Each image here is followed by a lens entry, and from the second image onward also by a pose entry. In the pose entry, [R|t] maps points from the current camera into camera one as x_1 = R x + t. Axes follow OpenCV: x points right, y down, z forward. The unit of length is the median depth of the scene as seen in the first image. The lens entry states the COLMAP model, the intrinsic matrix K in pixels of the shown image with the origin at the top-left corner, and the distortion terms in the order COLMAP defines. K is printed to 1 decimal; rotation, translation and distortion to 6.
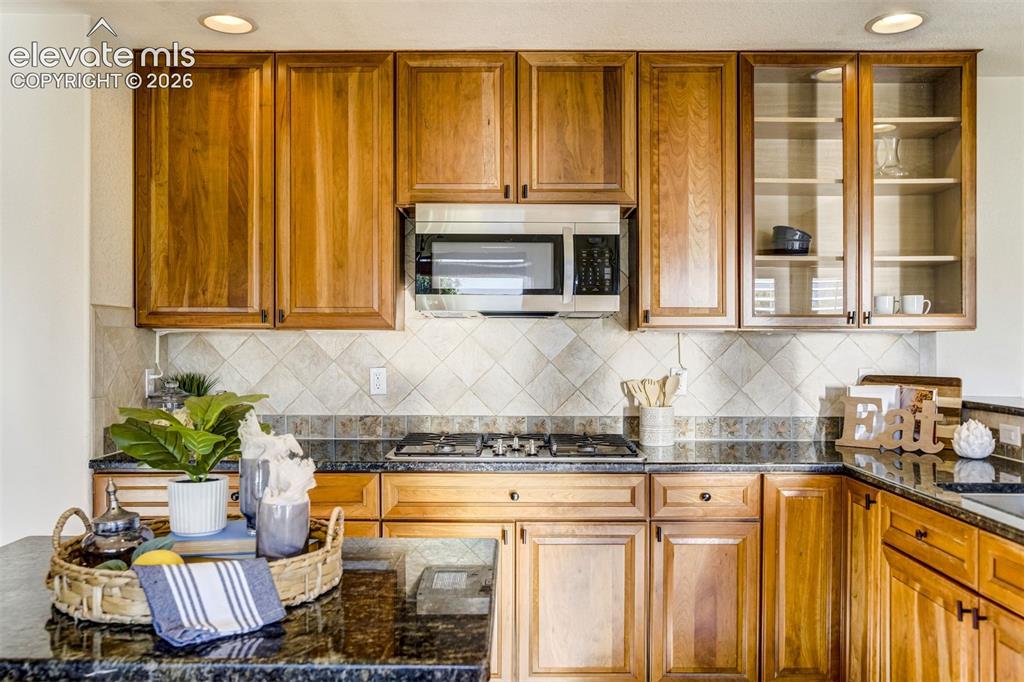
lens RADIAL K [[748.5, 0, 512.0], [0, 748.5, 341.0], [0, 0, 1]] dist [-0.030625, -0.001330]
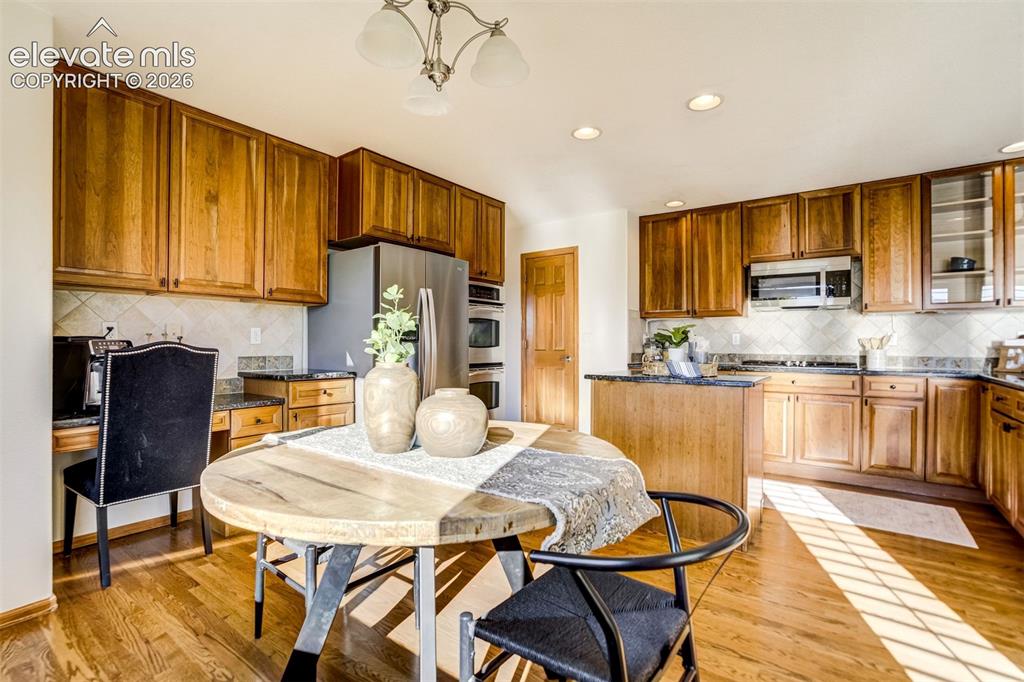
lens RADIAL K [[482.5, 0, 529.0], [0, 482.5, 339.6], [0, 0, 1]] dist [-0.035459, 0.012685]
pose [[0.818154, -0.005060, -0.574977, 0.169364], [-0.005857, 0.999836, -0.017134, 0.090637], [0.574969, 0.017386, 0.817990, -0.663820]]
